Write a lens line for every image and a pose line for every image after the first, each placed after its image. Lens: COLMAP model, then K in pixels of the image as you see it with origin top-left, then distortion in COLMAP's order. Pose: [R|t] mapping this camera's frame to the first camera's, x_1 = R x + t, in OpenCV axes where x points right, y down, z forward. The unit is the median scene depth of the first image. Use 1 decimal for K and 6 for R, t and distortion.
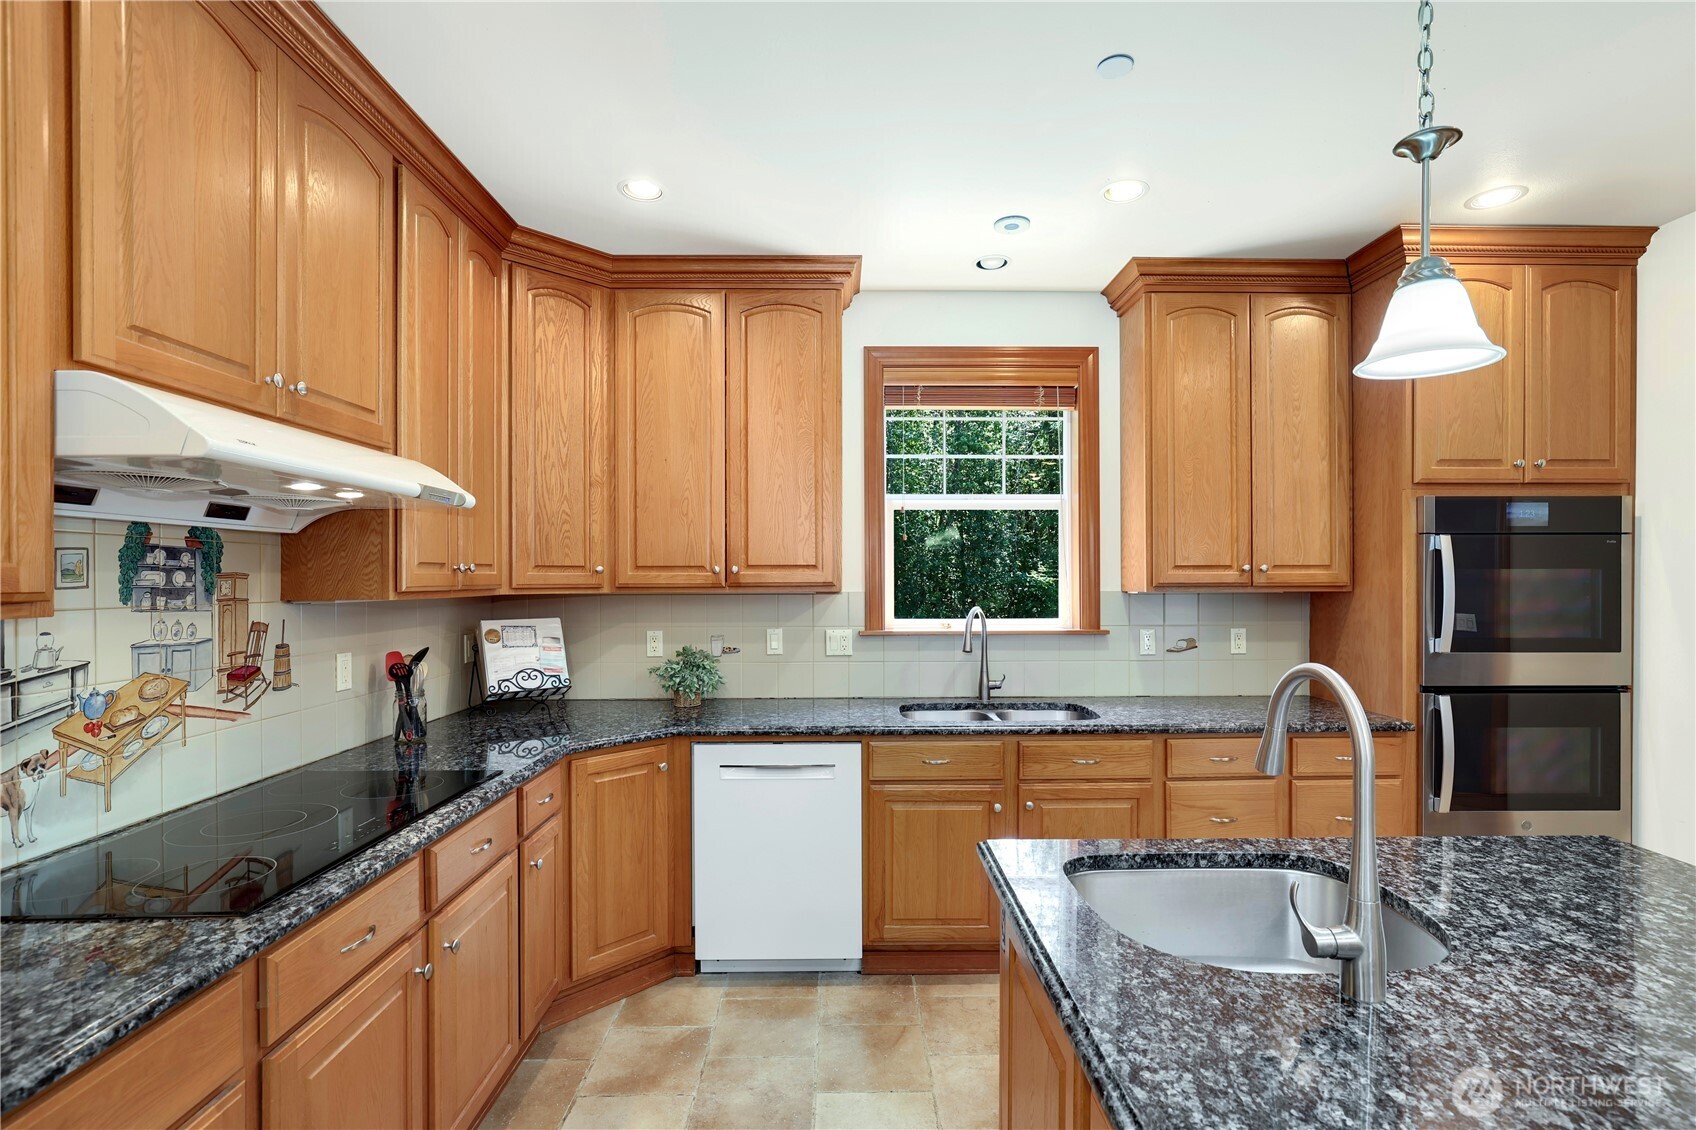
lens RADIAL K [[790.7, 0, 857.4], [0, 790.7, 574.7], [0, 0, 1]] dist [0.000181, 0.000631]
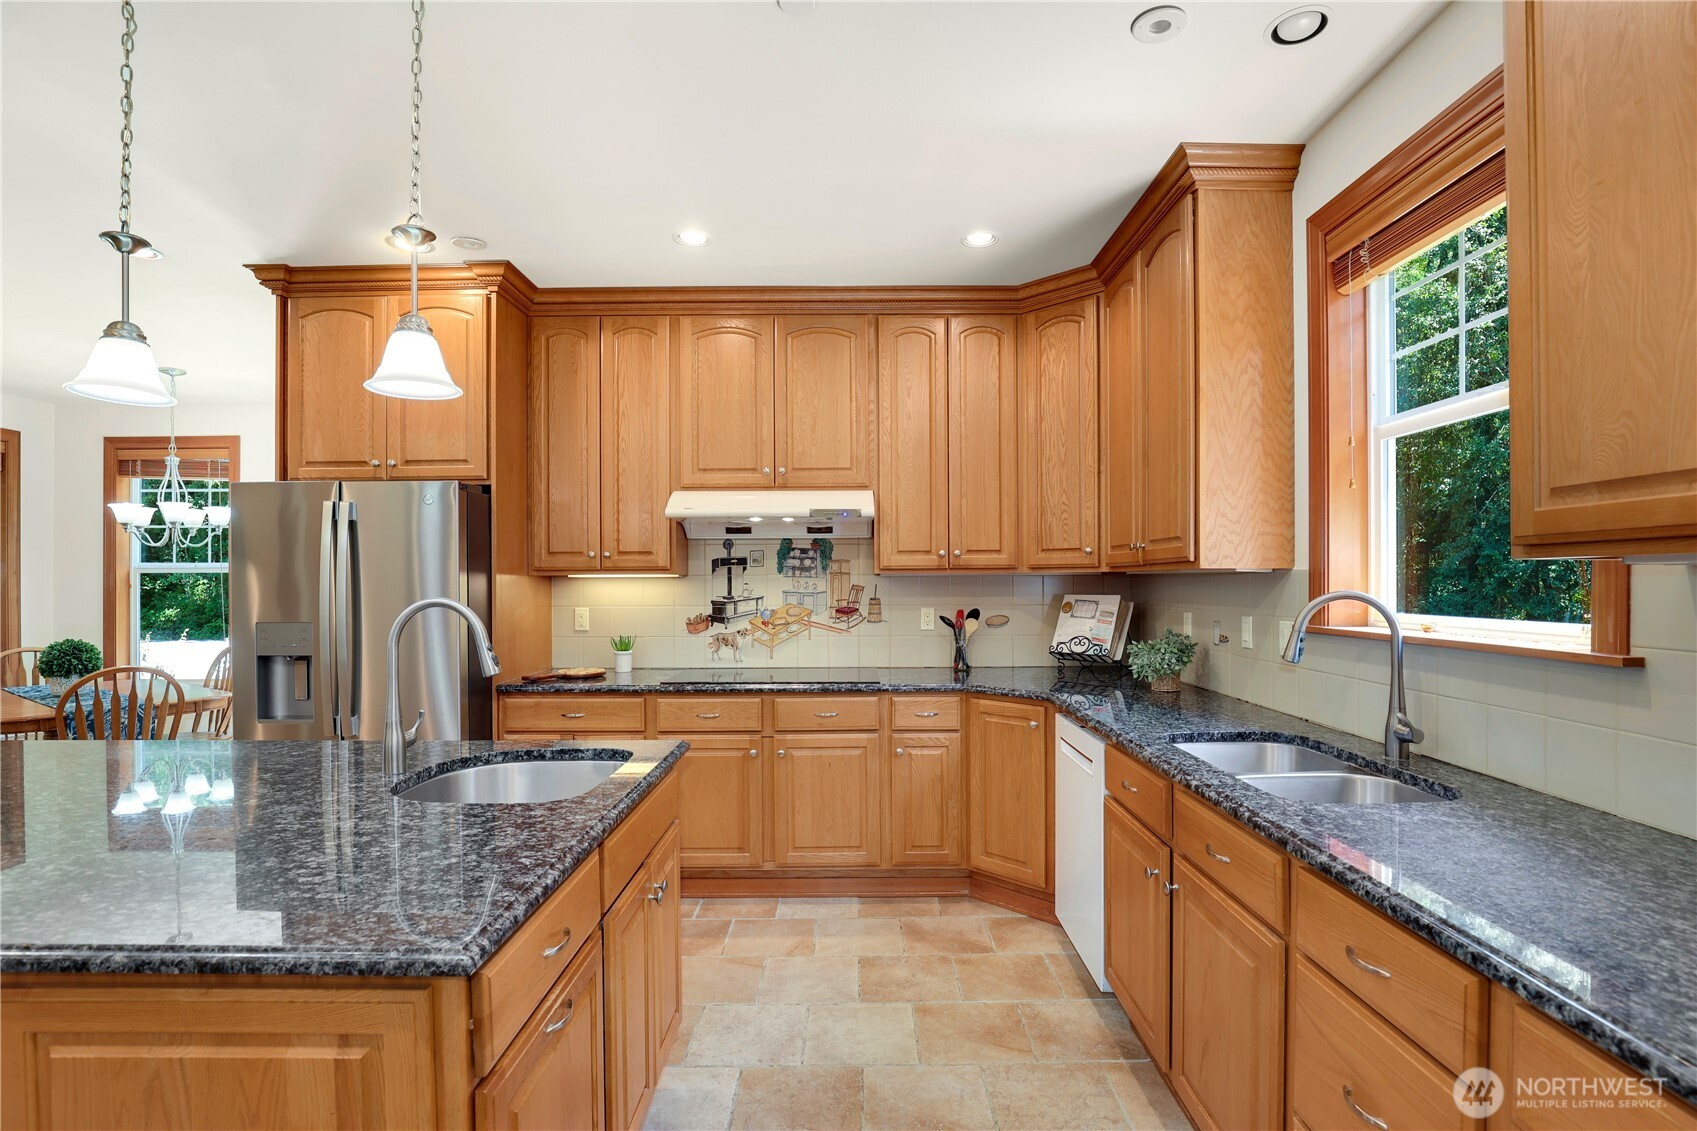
lens RADIAL K [[805.9, 0, 853.3], [0, 805.9, 577.2], [0, 0, 1]] dist [-0.043561, 0.009265]
pose [[-0.014057, -0.001810, -0.999900, 0.809473], [0.008795, 0.999959, -0.001934, 0.029989], [0.999863, -0.008821, -0.014041, 0.687942]]
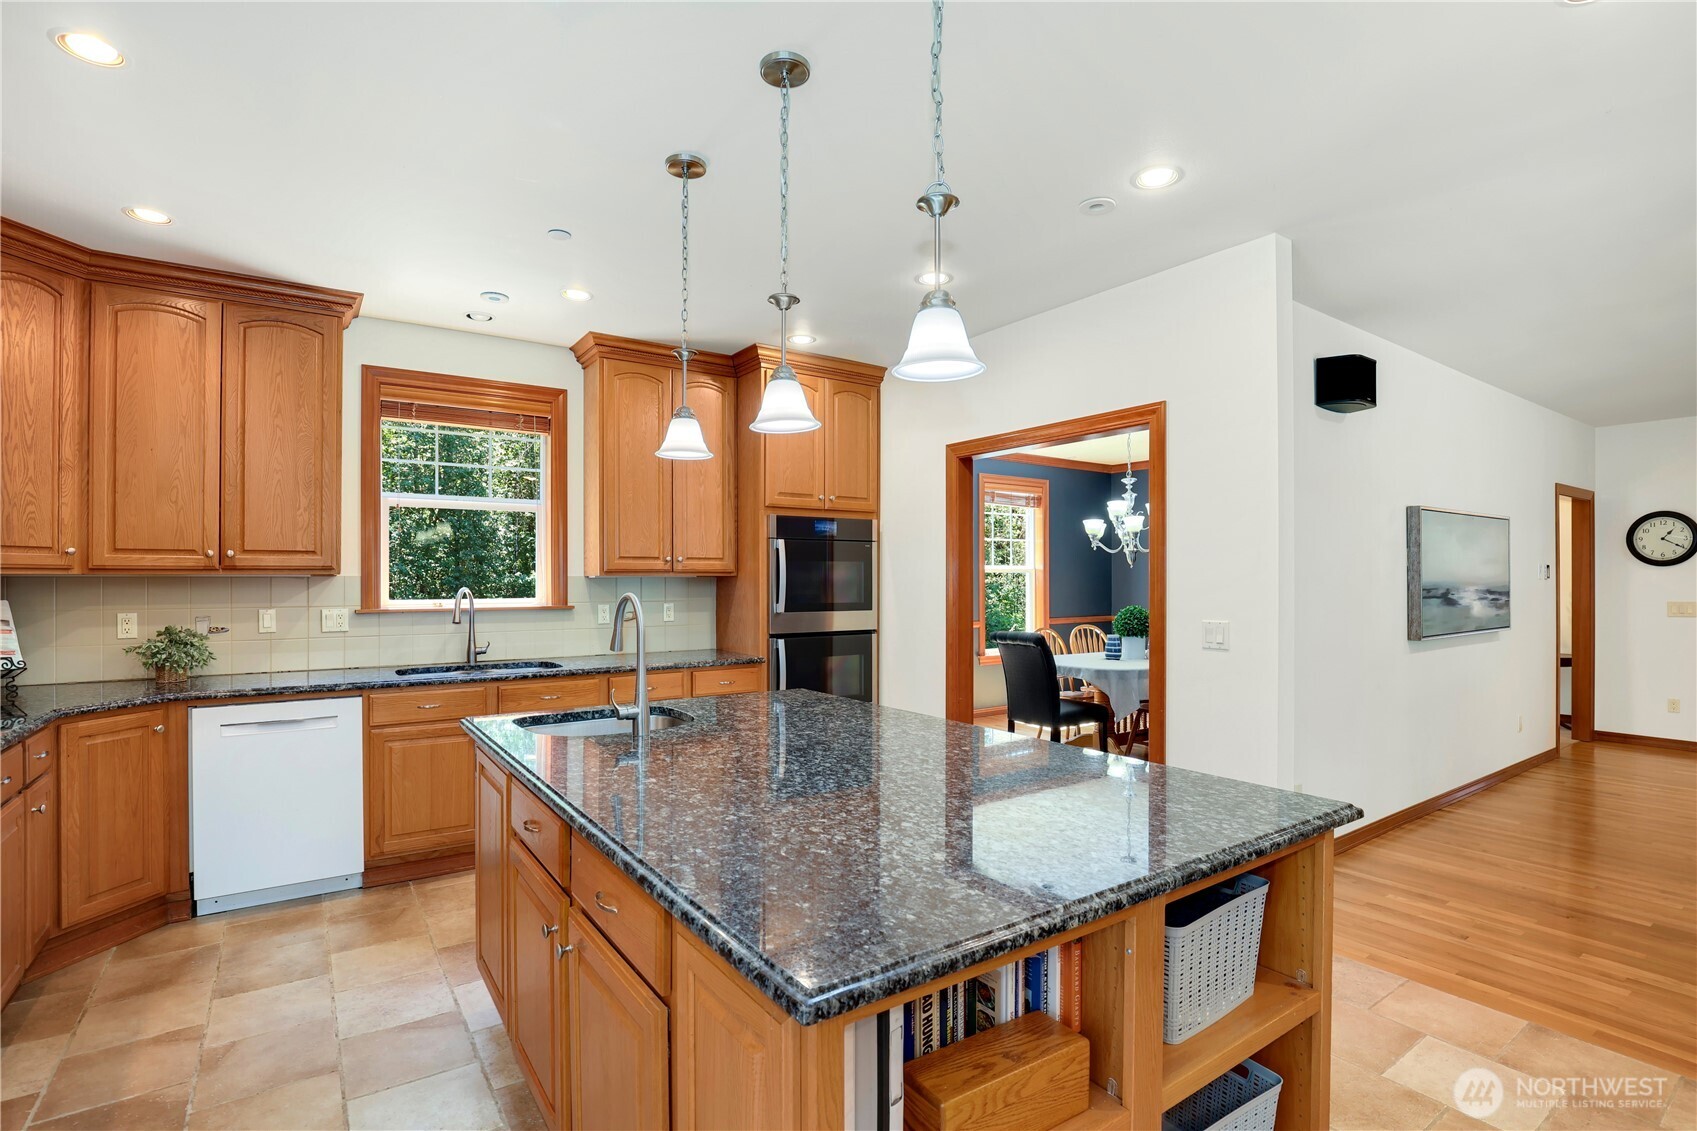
lens RADIAL K [[805.9, 0, 853.3], [0, 805.9, 577.2], [0, 0, 1]] dist [-0.043561, 0.009265]
pose [[0.829713, 0.002652, 0.558183, -0.046072], [-0.001527, 0.999996, -0.002480, 0.028544], [-0.558187, 0.001205, 0.829714, -0.411428]]
